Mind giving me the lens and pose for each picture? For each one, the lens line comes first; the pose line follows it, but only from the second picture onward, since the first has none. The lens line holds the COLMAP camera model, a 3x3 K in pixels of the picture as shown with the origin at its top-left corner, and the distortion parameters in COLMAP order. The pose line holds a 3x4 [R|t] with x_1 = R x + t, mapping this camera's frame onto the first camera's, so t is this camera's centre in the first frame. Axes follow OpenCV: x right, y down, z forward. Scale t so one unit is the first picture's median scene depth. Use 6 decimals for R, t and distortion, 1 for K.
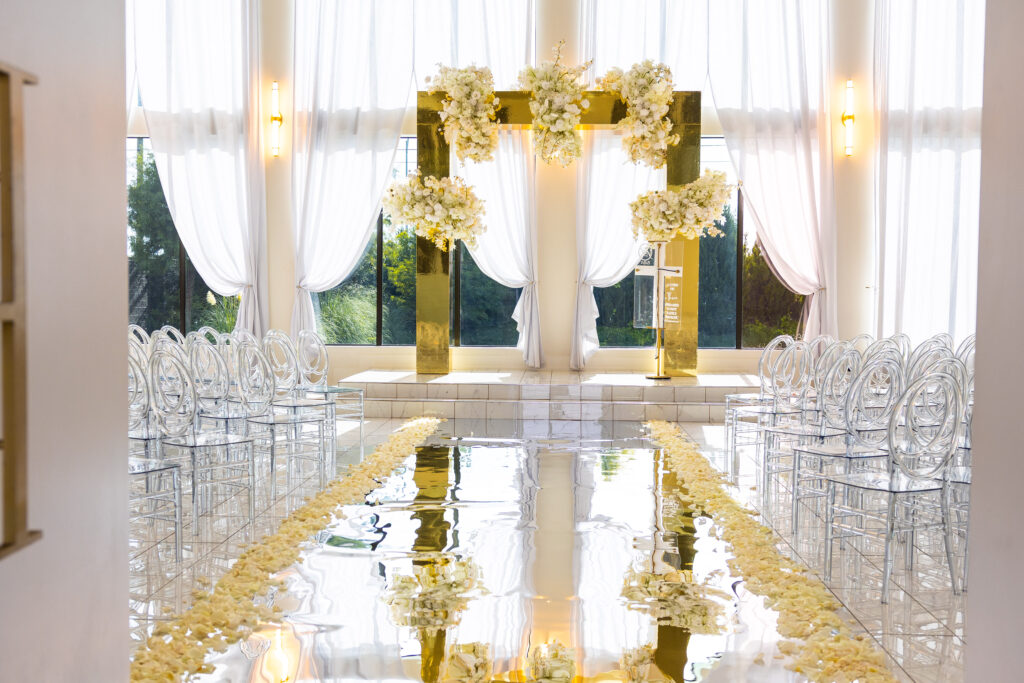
lens RADIAL K [[912.2, 0, 512.0], [0, 912.2, 341.5], [0, 0, 1]] dist [-0.037112, 0.001027]
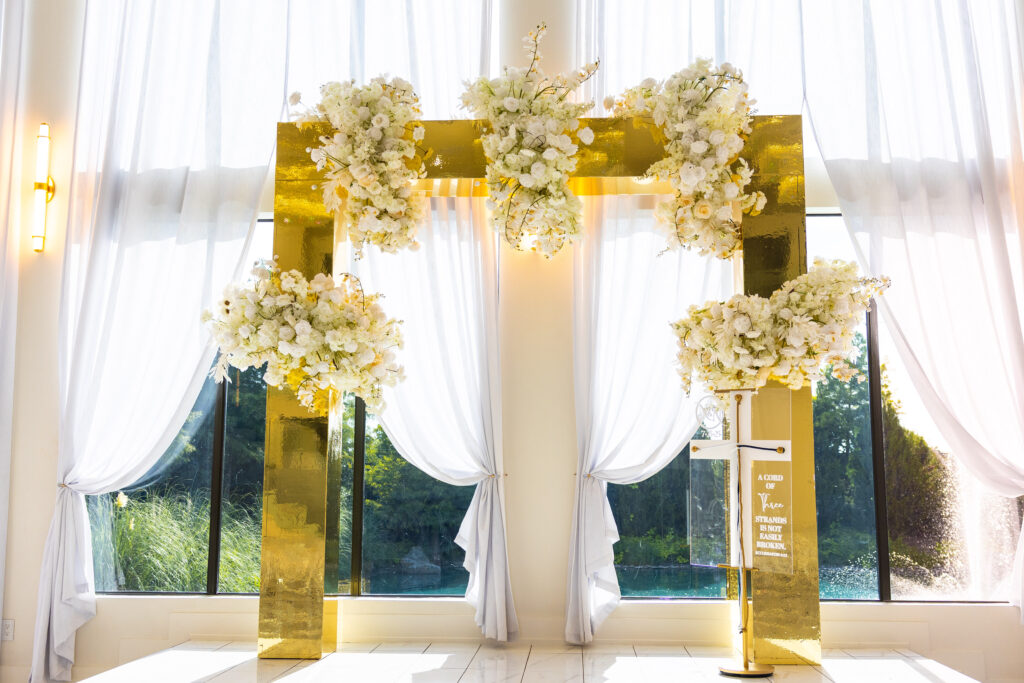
lens RADIAL K [[1089.1, 0, 512.0], [0, 1089.1, 341.5], [0, 0, 1]] dist [0.018505, 0.011112]
pose [[0.999990, -0.002119, 0.003977, 0.033648], [0.002844, 0.981313, -0.192397, -0.020561], [-0.003495, 0.192406, 0.981309, 0.387945]]
